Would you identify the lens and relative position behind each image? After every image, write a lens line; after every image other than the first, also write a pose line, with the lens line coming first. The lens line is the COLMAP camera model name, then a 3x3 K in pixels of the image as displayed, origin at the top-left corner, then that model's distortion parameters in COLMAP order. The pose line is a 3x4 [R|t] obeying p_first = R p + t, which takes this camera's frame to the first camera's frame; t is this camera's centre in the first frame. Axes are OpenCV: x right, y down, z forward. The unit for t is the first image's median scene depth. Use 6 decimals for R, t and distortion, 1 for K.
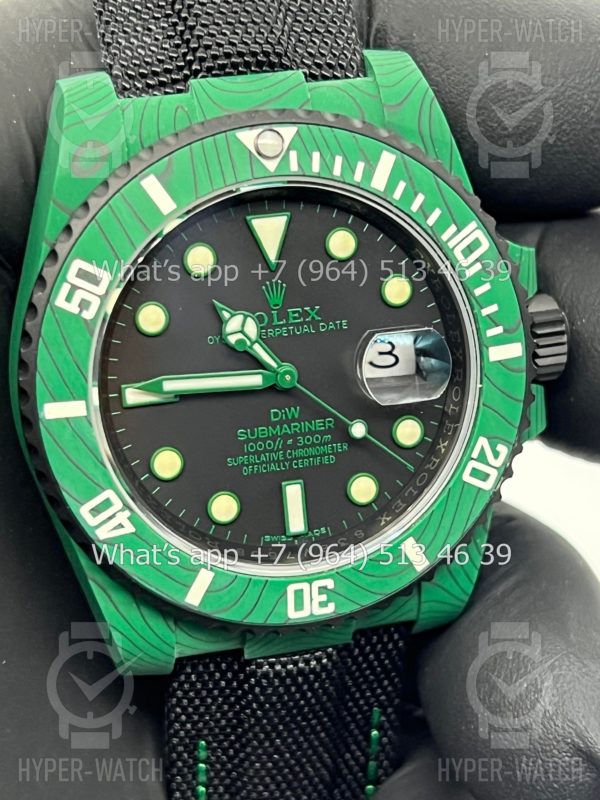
lens RADIAL K [[1873.9, 0, 297.4], [0, 1873.9, 391.4], [0, 0, 1]] dist [0.277746, 0.000000]
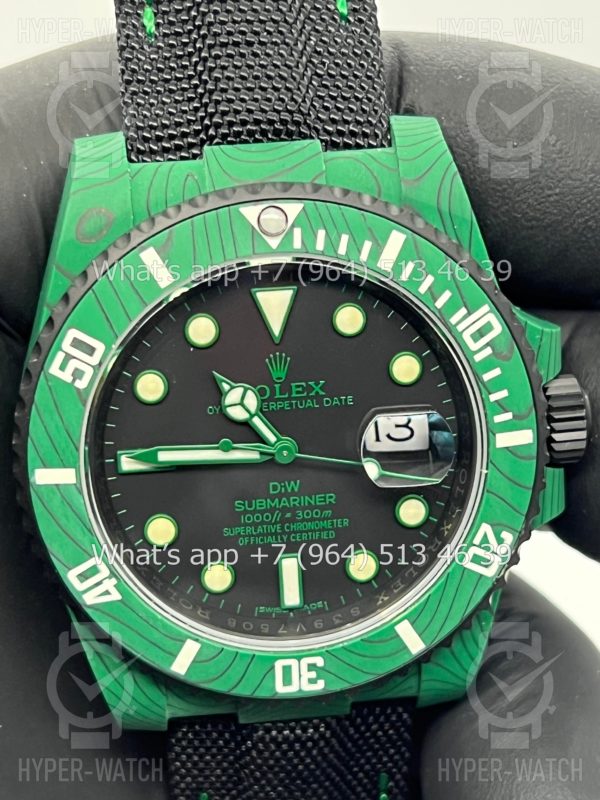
lens RADIAL K [[1873.9, 0, 295.5], [0, 1873.9, 406.1], [0, 0, 1]] dist [0.277746, 0.000000]
pose [[0.989036, 0.063910, -0.133126, 0.128407], [-0.055605, 0.996322, 0.065198, -0.095576], [0.136803, -0.057081, 0.988952, 0.026306]]
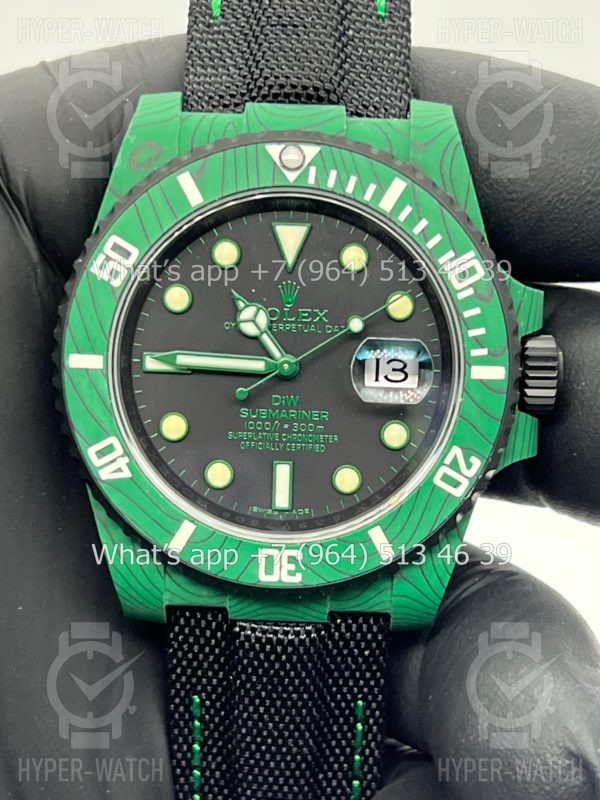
lens RADIAL K [[1873.9, 0, 299.9], [0, 1873.9, 415.0], [0, 0, 1]] dist [0.277746, 0.000000]
pose [[0.960300, 0.130944, -0.246327, 0.282103], [-0.156740, 0.983700, -0.088126, 0.118899], [0.230772, 0.123236, 0.965172, -0.085973]]
